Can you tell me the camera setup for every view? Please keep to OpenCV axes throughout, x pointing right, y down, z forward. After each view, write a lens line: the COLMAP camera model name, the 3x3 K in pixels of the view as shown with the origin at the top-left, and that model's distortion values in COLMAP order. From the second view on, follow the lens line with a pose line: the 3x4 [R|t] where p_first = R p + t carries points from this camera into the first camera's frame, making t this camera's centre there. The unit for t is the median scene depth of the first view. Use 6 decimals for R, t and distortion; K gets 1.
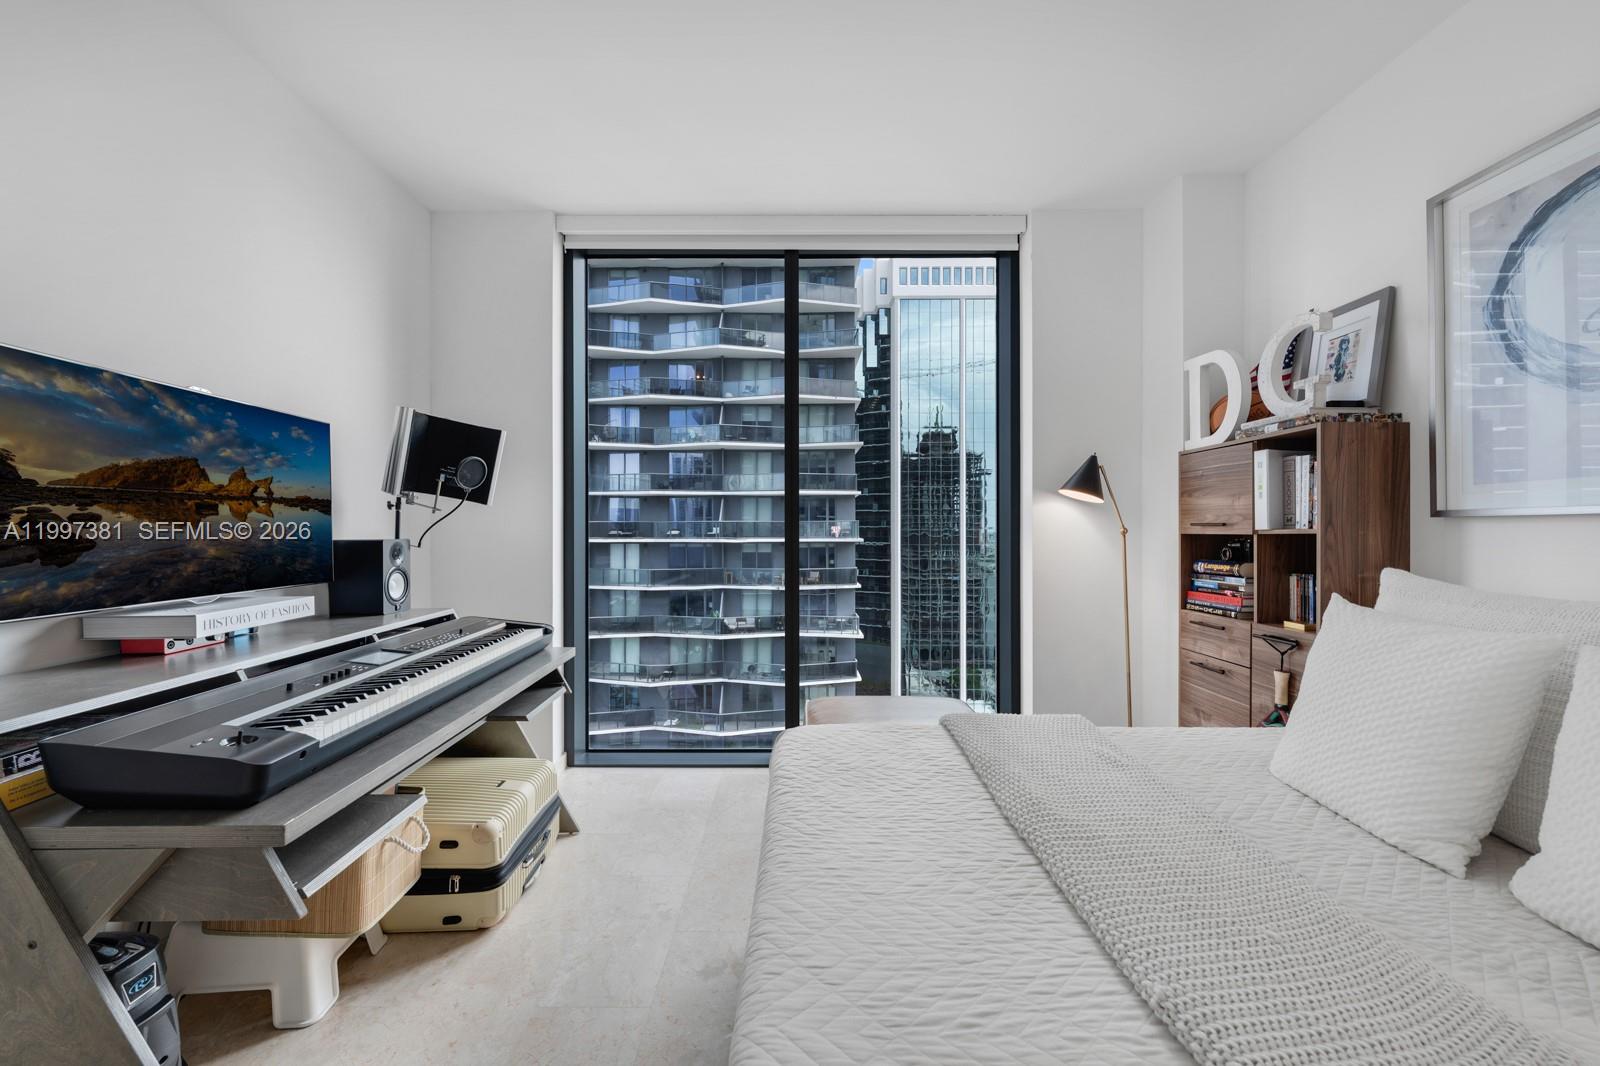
lens RADIAL K [[603.5, 0, 777.4], [0, 603.5, 533.2], [0, 0, 1]] dist [-0.000981, 0.000049]
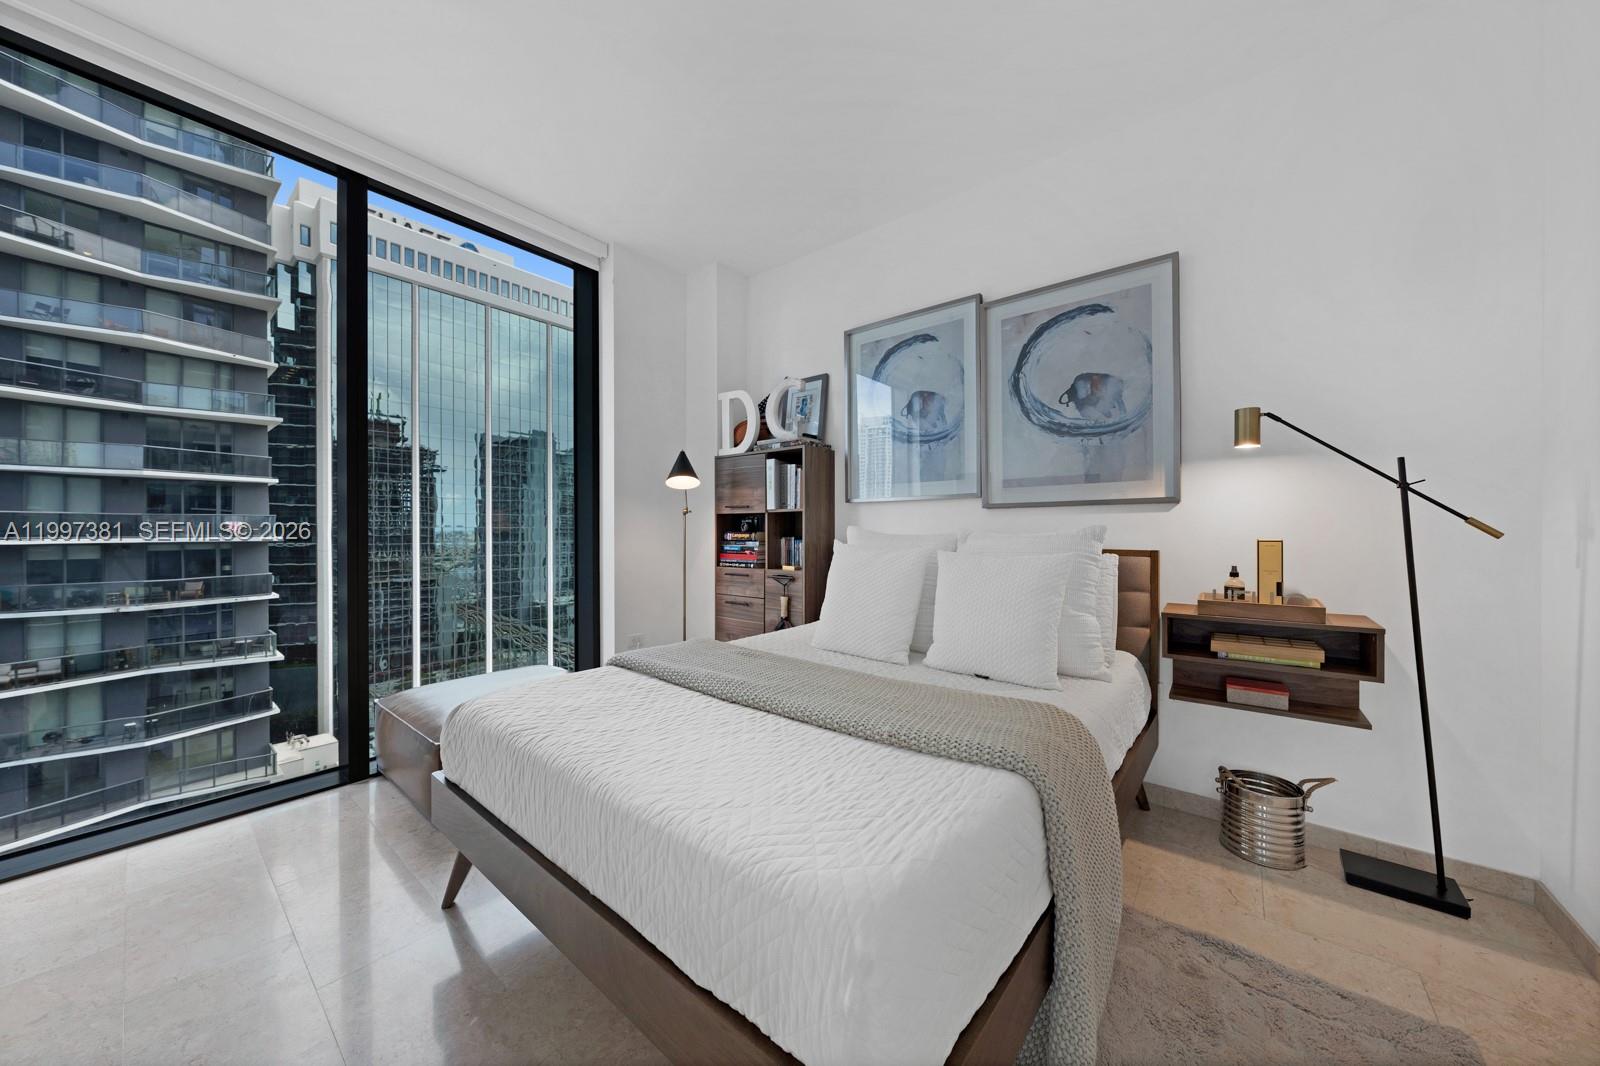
lens RADIAL K [[547.3, 0, 794.4], [0, 547.3, 531.9], [0, 0, 1]] dist [-0.001893, 0.000291]
pose [[0.622810, -0.001399, 0.782372, -0.252637], [0.000299, 0.999999, 0.001551, 0.046158], [-0.782373, -0.000732, 0.622809, 0.053660]]
